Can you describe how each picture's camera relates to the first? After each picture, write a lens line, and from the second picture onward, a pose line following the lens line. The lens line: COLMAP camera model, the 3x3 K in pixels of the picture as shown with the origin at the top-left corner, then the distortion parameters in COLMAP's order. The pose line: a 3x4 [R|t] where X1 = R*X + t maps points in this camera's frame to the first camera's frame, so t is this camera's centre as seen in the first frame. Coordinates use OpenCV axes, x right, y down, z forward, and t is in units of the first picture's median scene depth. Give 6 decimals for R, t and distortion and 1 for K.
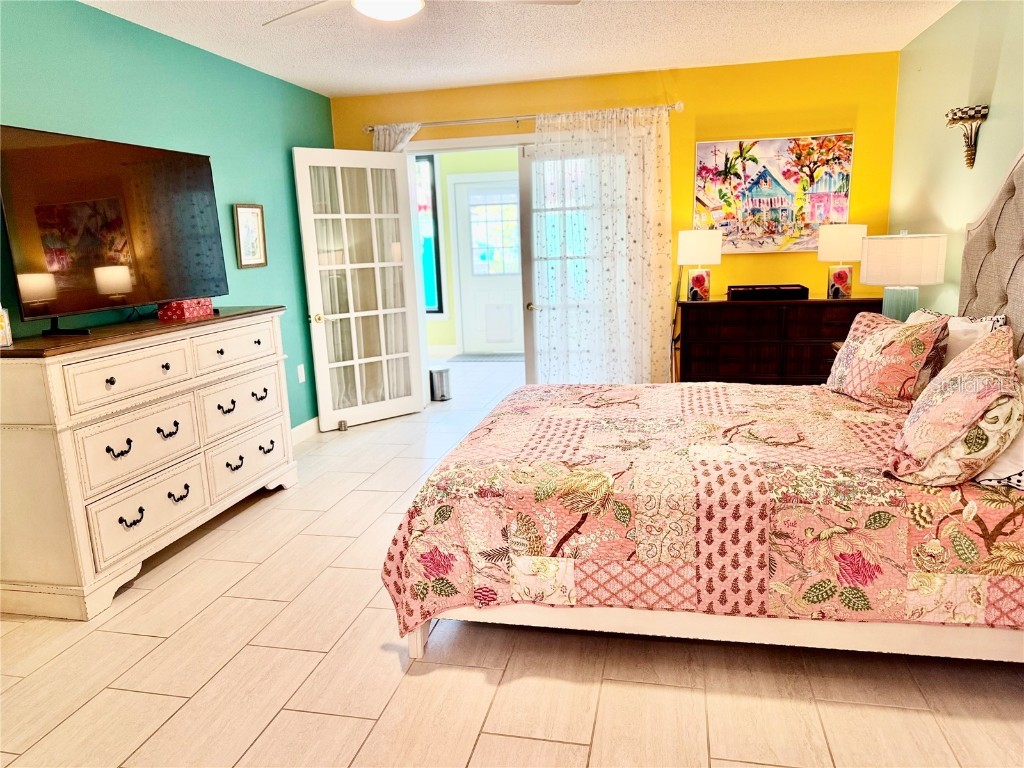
lens RADIAL K [[726.3, 0, 513.7], [0, 726.3, 384.0], [0, 0, 1]] dist [0.067977, -0.092510]
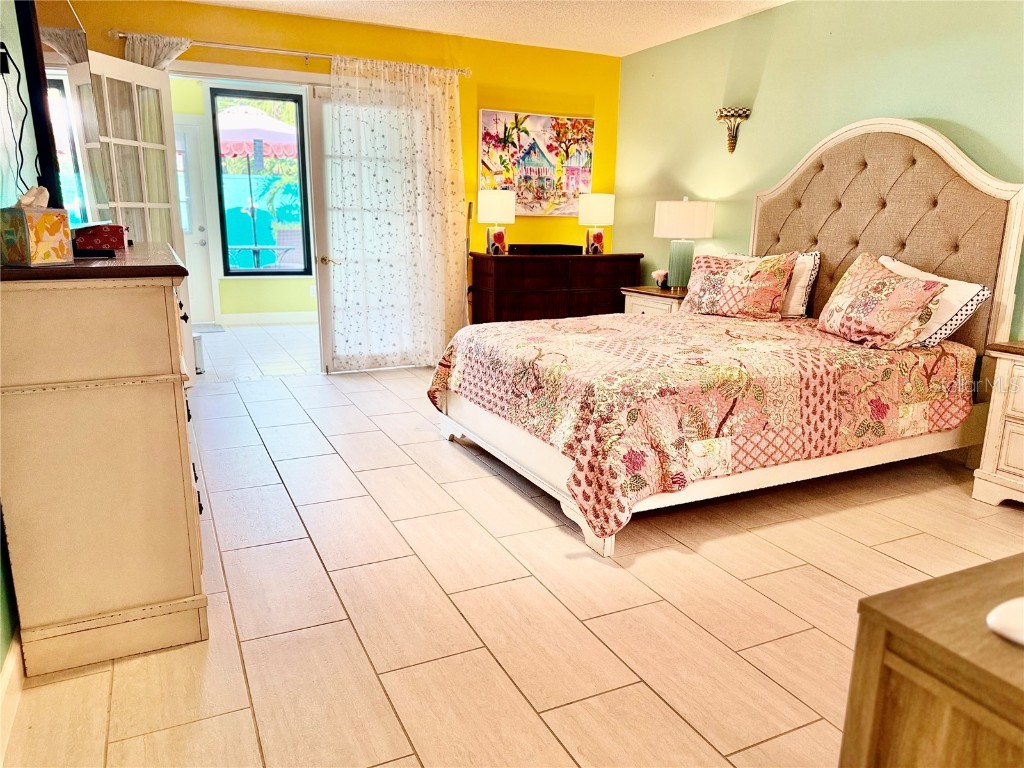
lens RADIAL K [[726.3, 0, 511.8], [0, 726.3, 386.8], [0, 0, 1]] dist [0.067977, -0.092510]
pose [[0.783238, -0.094232, 0.614539, -0.757506], [0.080628, 0.995495, 0.049886, 0.054768], [-0.616471, 0.010476, 0.787308, 0.214178]]
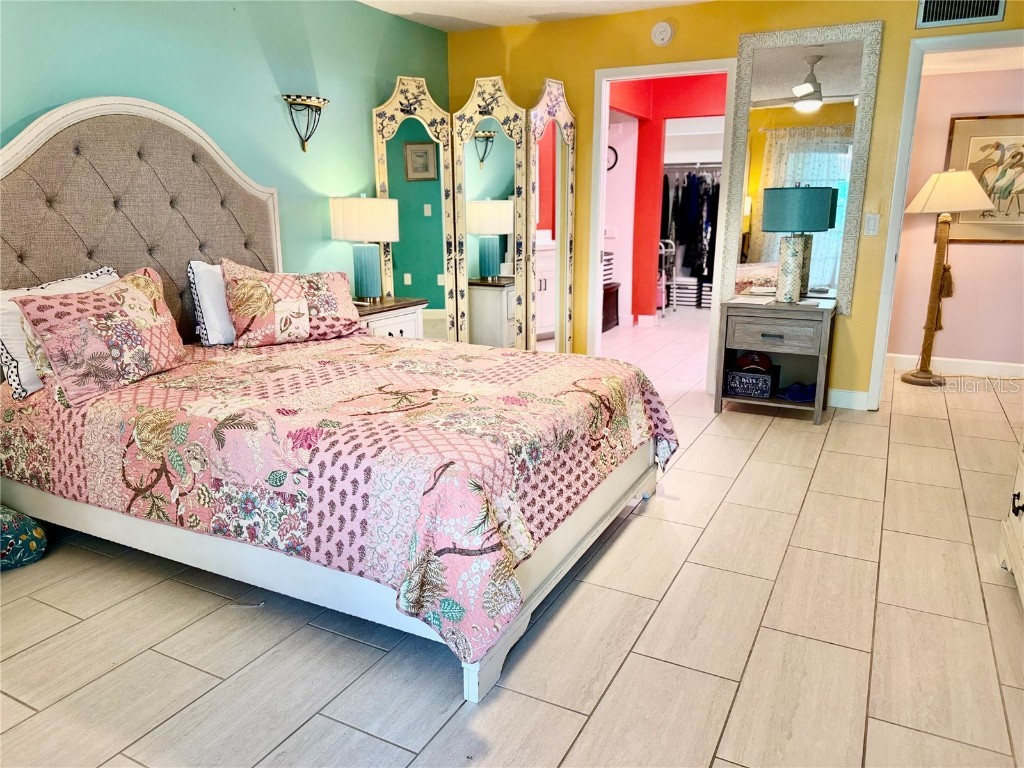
lens RADIAL K [[726.3, 0, 504.6], [0, 726.3, 387.8], [0, 0, 1]] dist [0.067977, -0.092510]
pose [[-0.961616, -0.026268, 0.273137, -0.197296], [0.092194, 0.906611, 0.411772, -0.323455], [-0.258445, 0.421148, -0.869391, 1.863512]]
